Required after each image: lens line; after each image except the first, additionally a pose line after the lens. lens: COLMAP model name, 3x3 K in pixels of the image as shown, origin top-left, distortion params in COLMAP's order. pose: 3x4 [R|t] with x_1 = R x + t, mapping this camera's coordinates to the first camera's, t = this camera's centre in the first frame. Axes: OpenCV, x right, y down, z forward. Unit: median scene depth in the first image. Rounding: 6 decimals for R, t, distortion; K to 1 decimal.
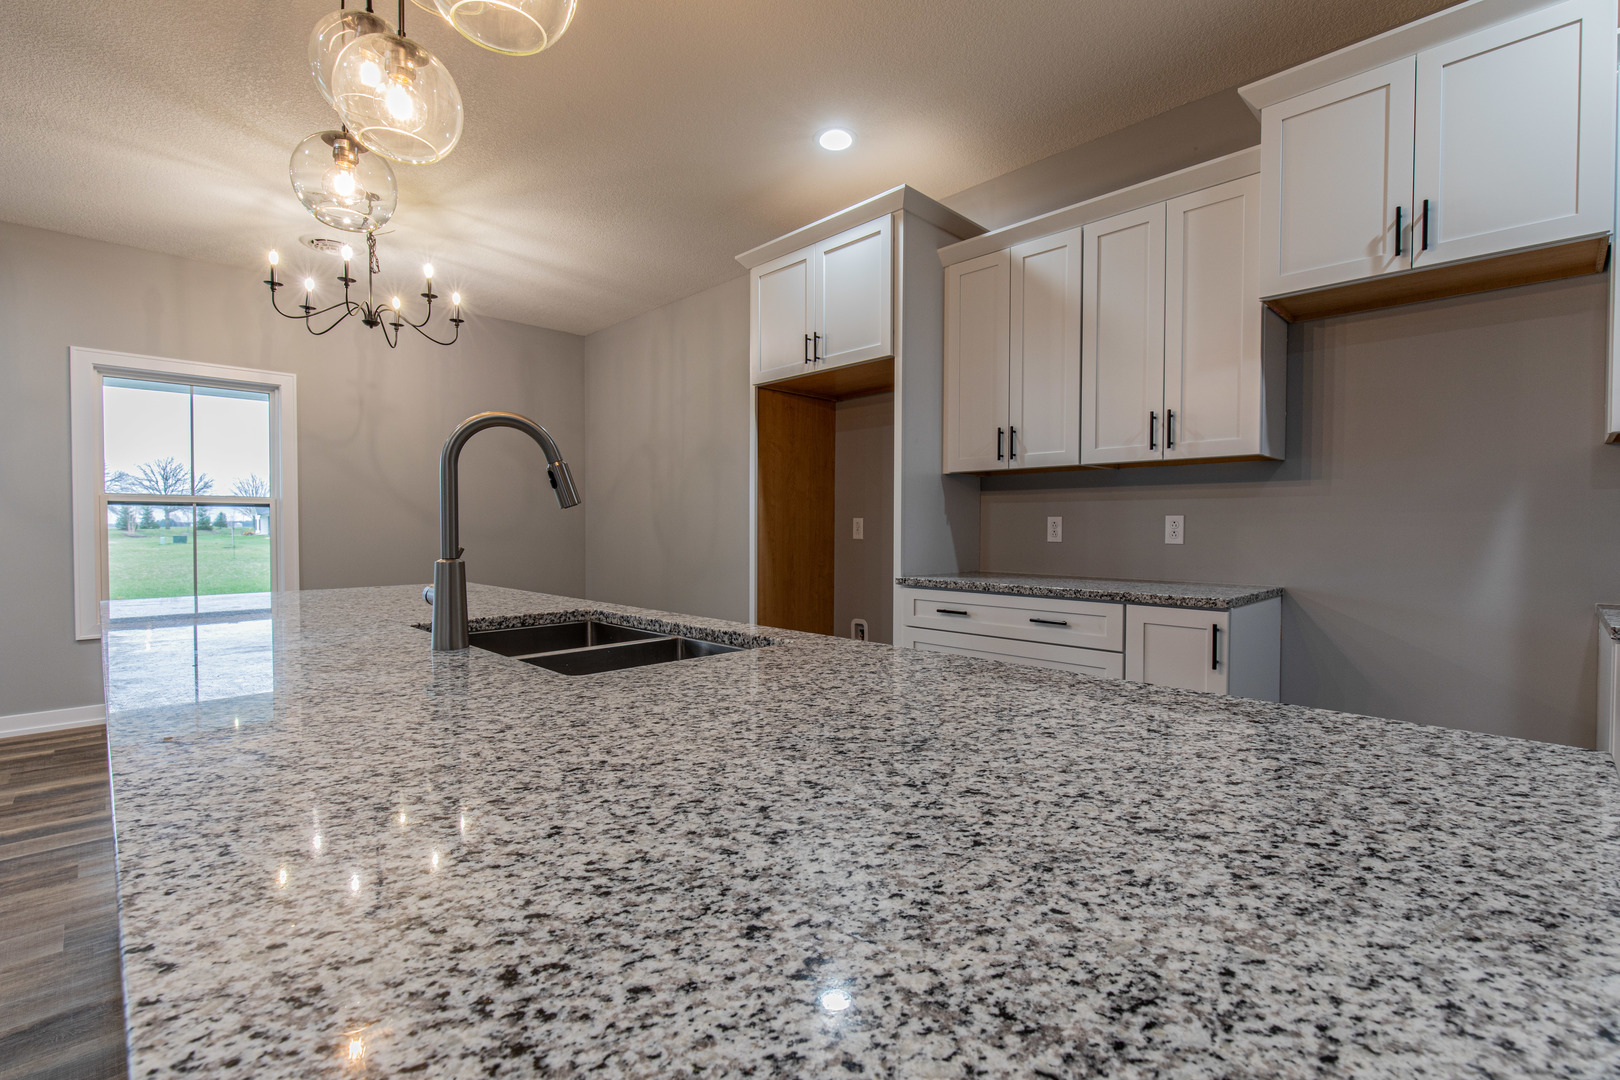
lens RADIAL K [[728.8, 0, 827.8], [0, 728.8, 535.7], [0, 0, 1]] dist [0.007522, -0.001078]
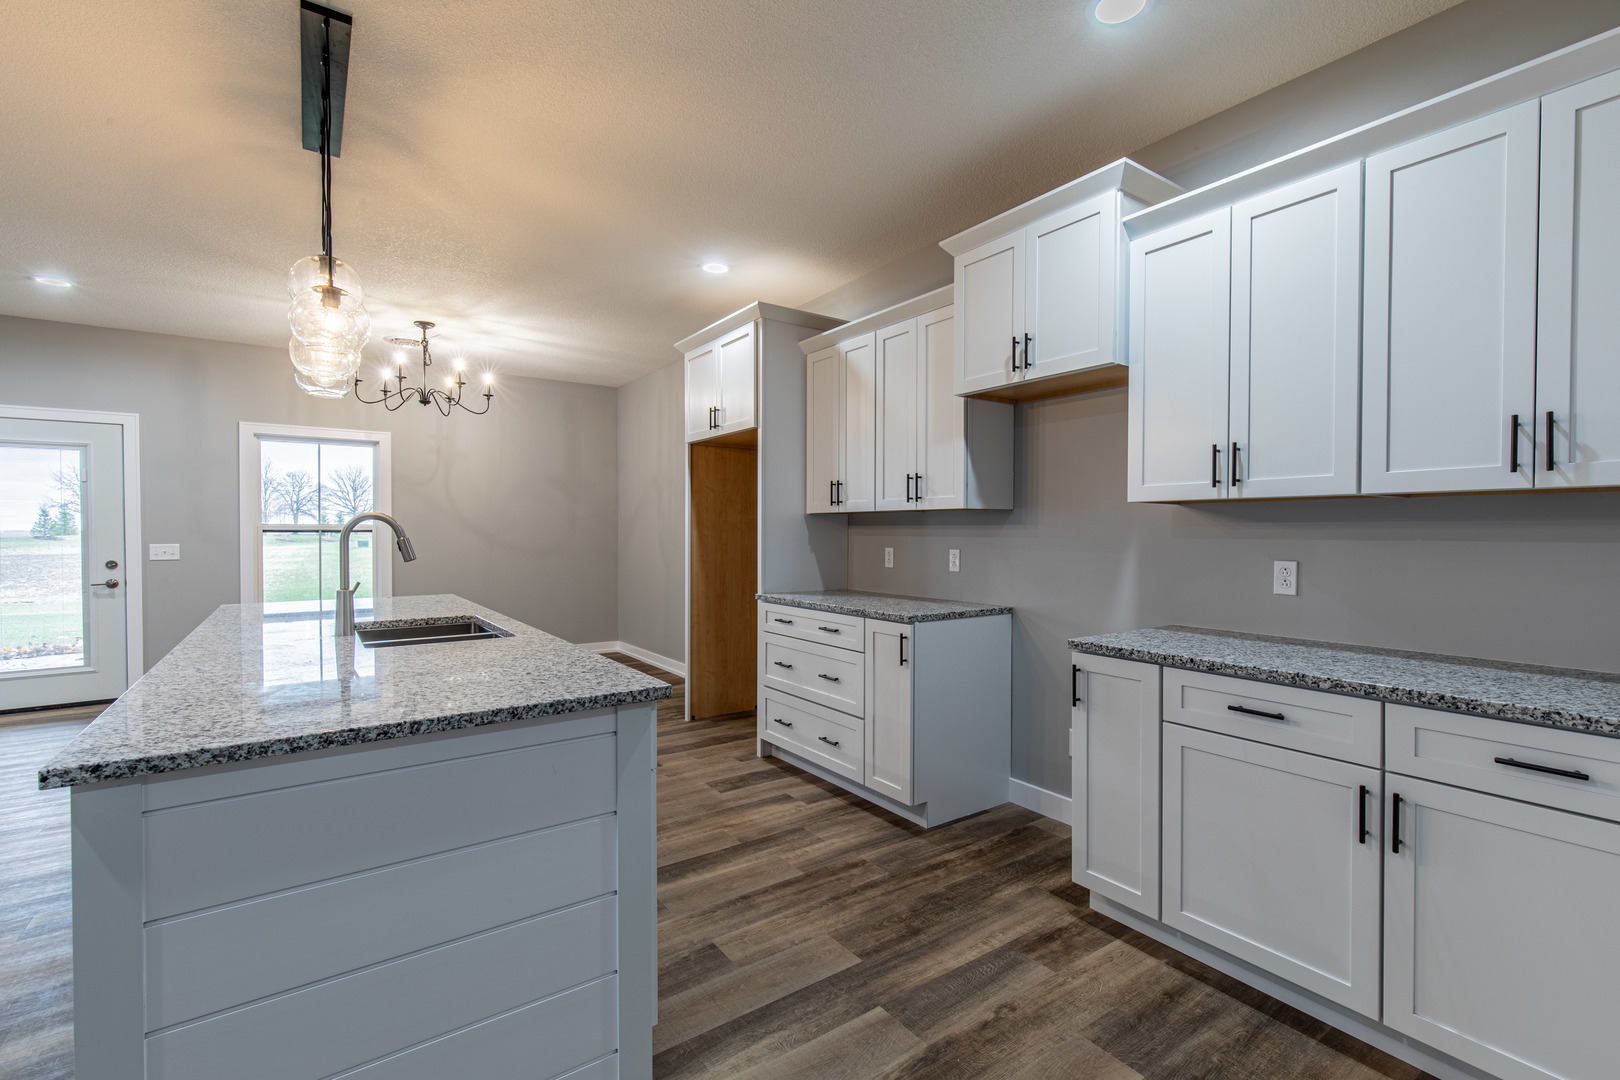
lens RADIAL K [[728.8, 0, 828.4], [0, 728.8, 538.1], [0, 0, 1]] dist [0.007522, -0.001078]
pose [[0.986811, 0.000703, -0.161876, 0.434538], [-0.001236, 0.999994, -0.003195, -0.040339], [0.161873, 0.003353, 0.986806, -0.287836]]
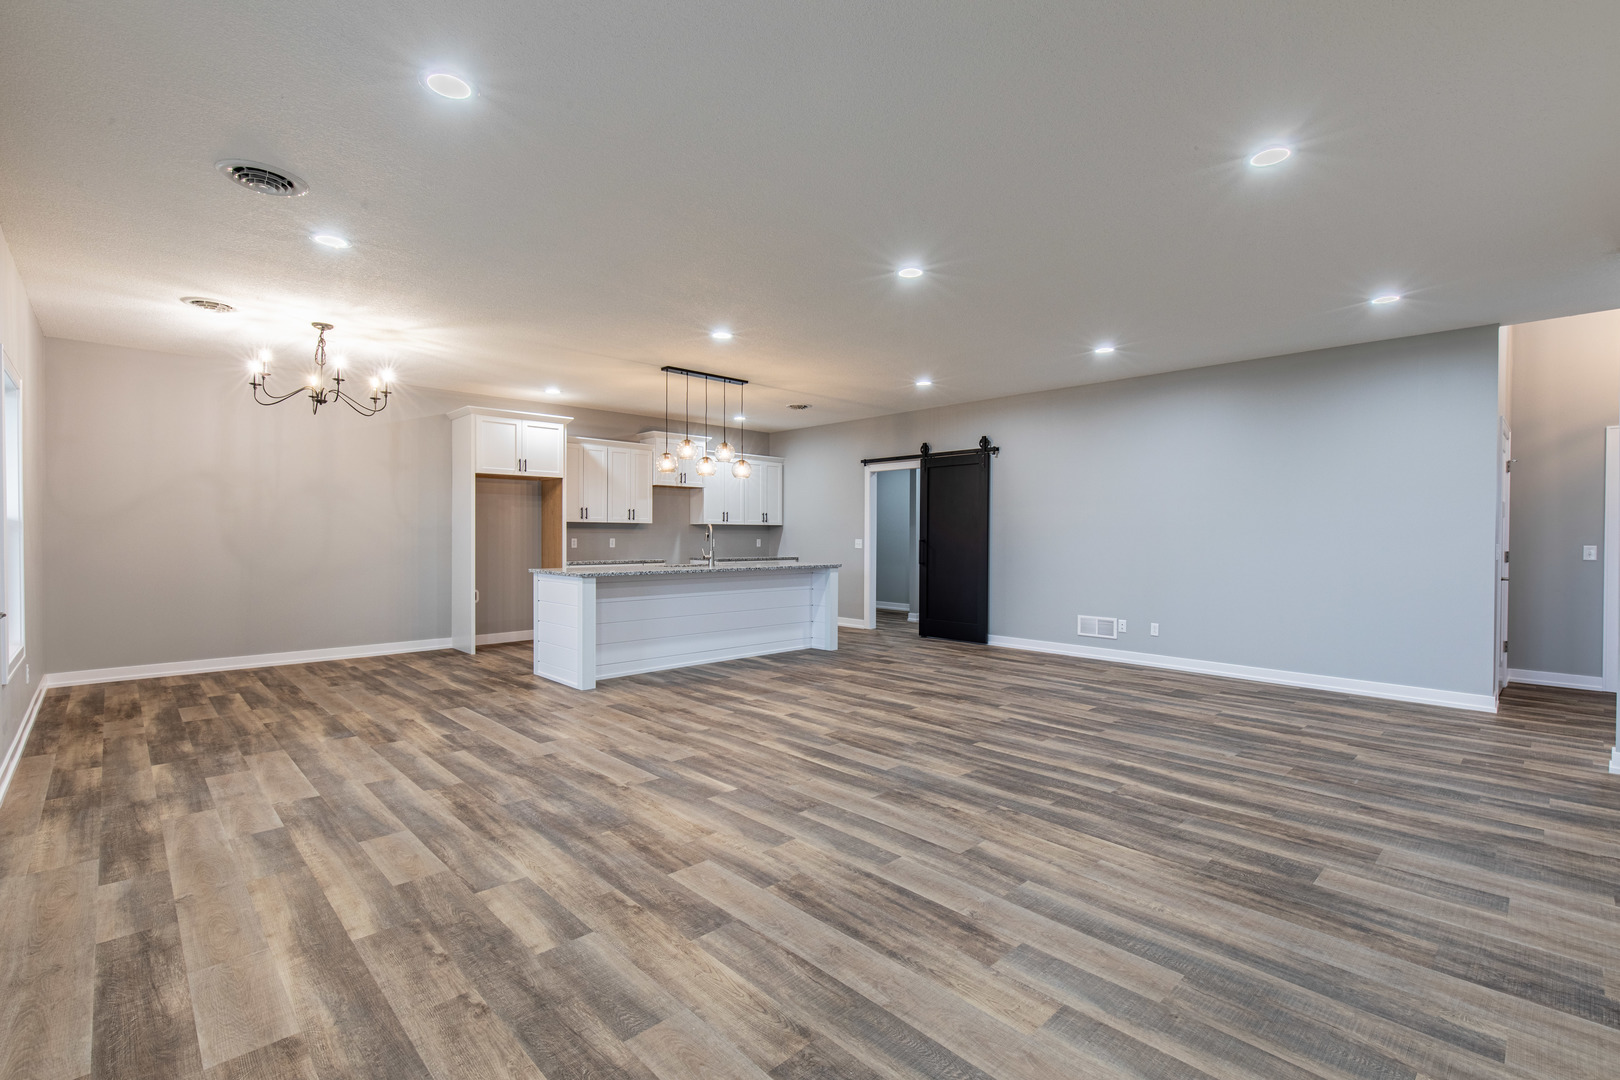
lens RADIAL K [[728.8, 0, 821.7], [0, 728.8, 541.2], [0, 0, 1]] dist [0.007522, -0.001078]
pose [[0.026492, -0.009003, 0.999608, -2.515971], [0.008348, 0.999927, 0.008785, -0.034682], [-0.999614, 0.008112, 0.026565, 0.000938]]
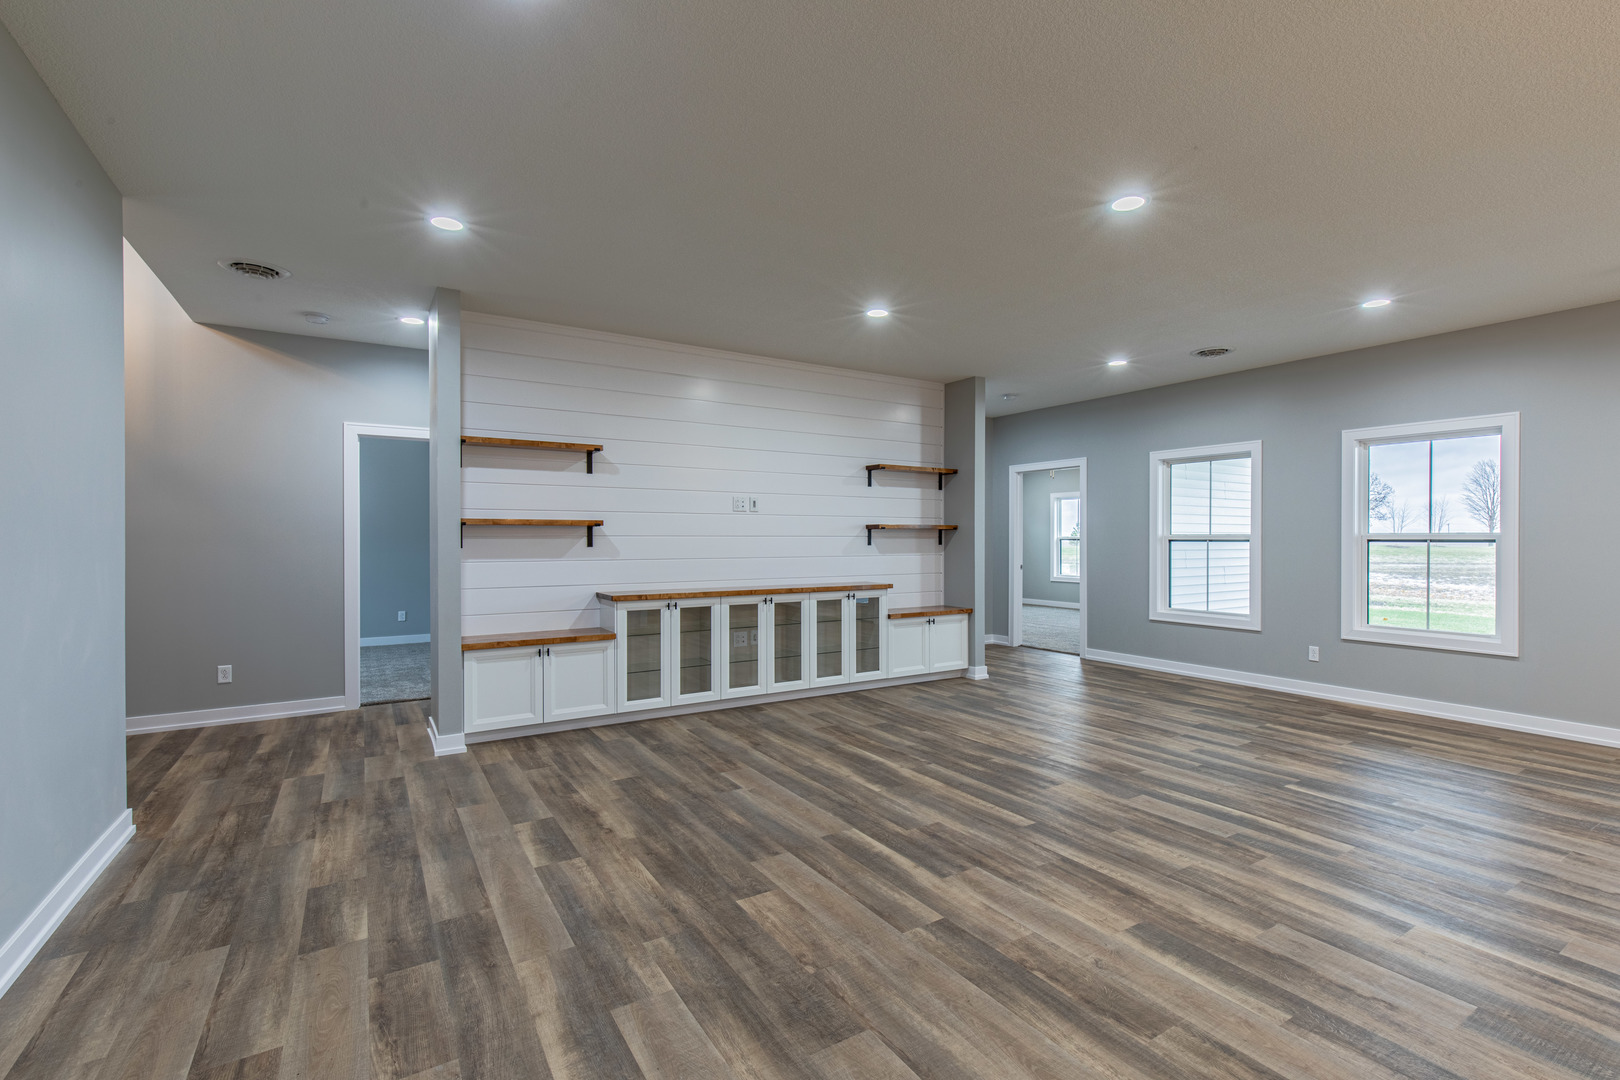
lens RADIAL K [[728.8, 0, 824.4], [0, 728.8, 529.0], [0, 0, 1]] dist [0.007522, -0.001078]
pose [[-0.228790, -0.011442, -0.973409, 0.017635], [-0.013929, 0.999867, -0.008479, -0.047989], [0.973376, 0.011619, -0.228919, -0.310948]]
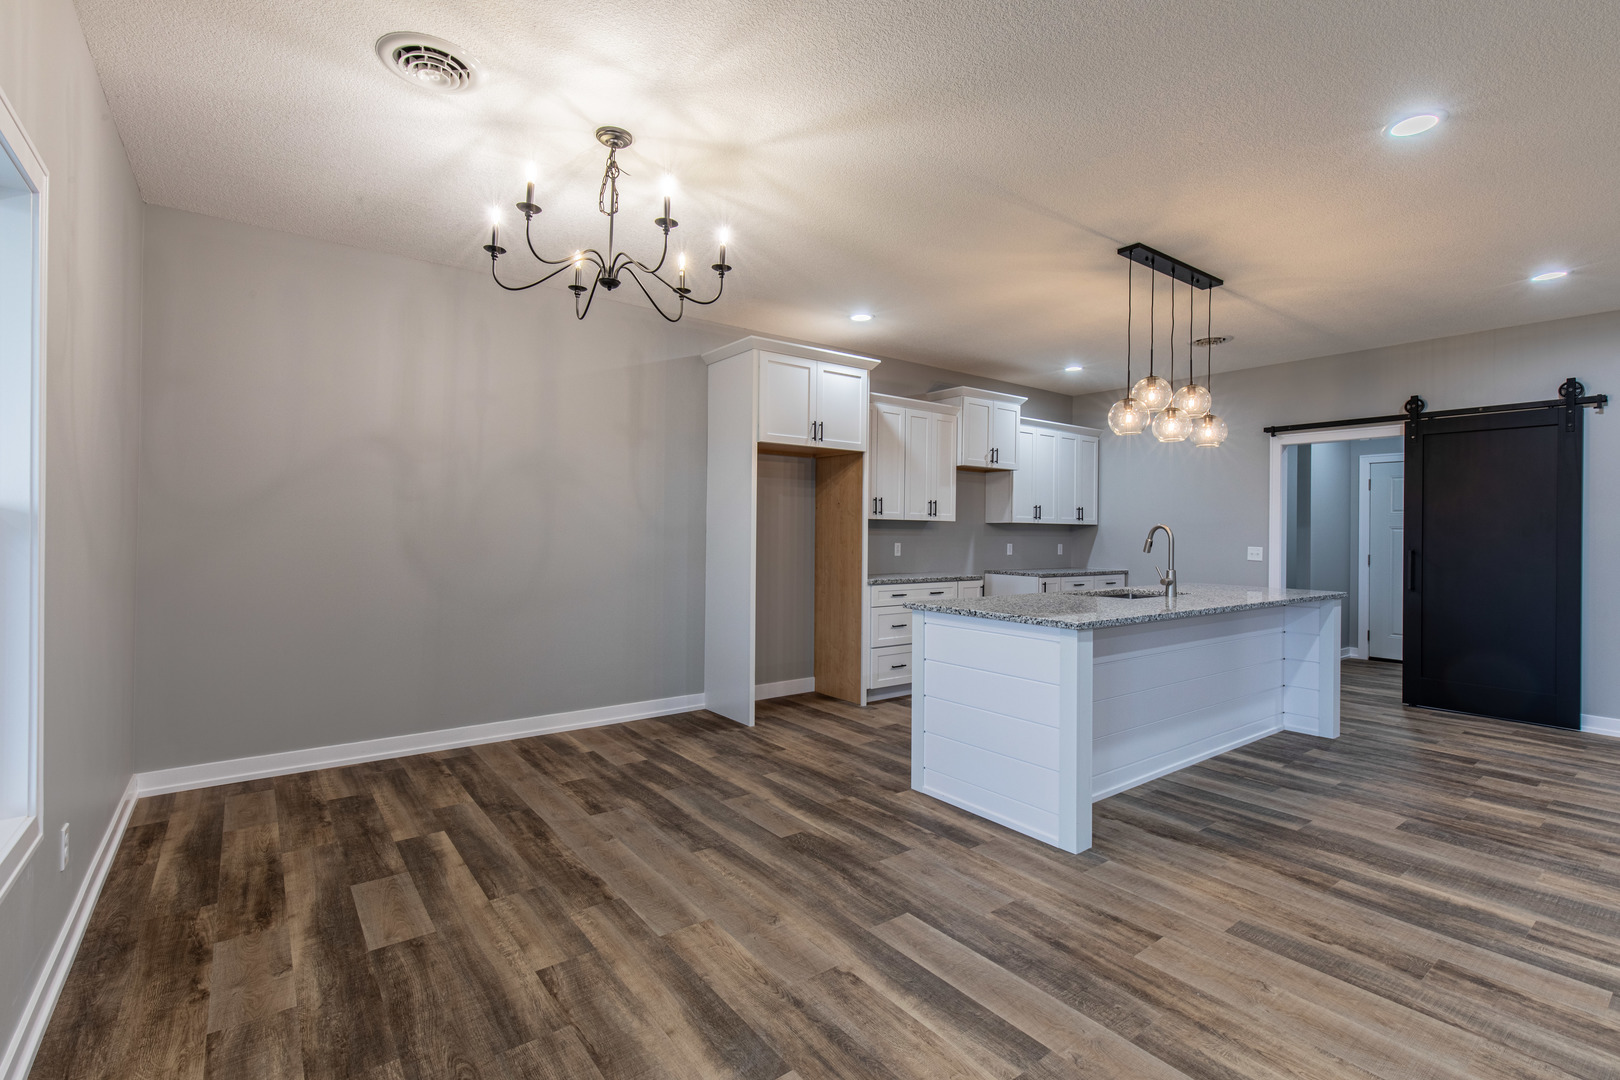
lens RADIAL K [[728.8, 0, 820.1], [0, 728.8, 532.1], [0, 0, 1]] dist [0.007522, -0.001078]
pose [[0.135867, -0.001646, 0.990726, -1.640070], [0.000975, 0.999998, 0.001527, -0.060507], [-0.990727, 0.000759, 0.135868, 0.872766]]
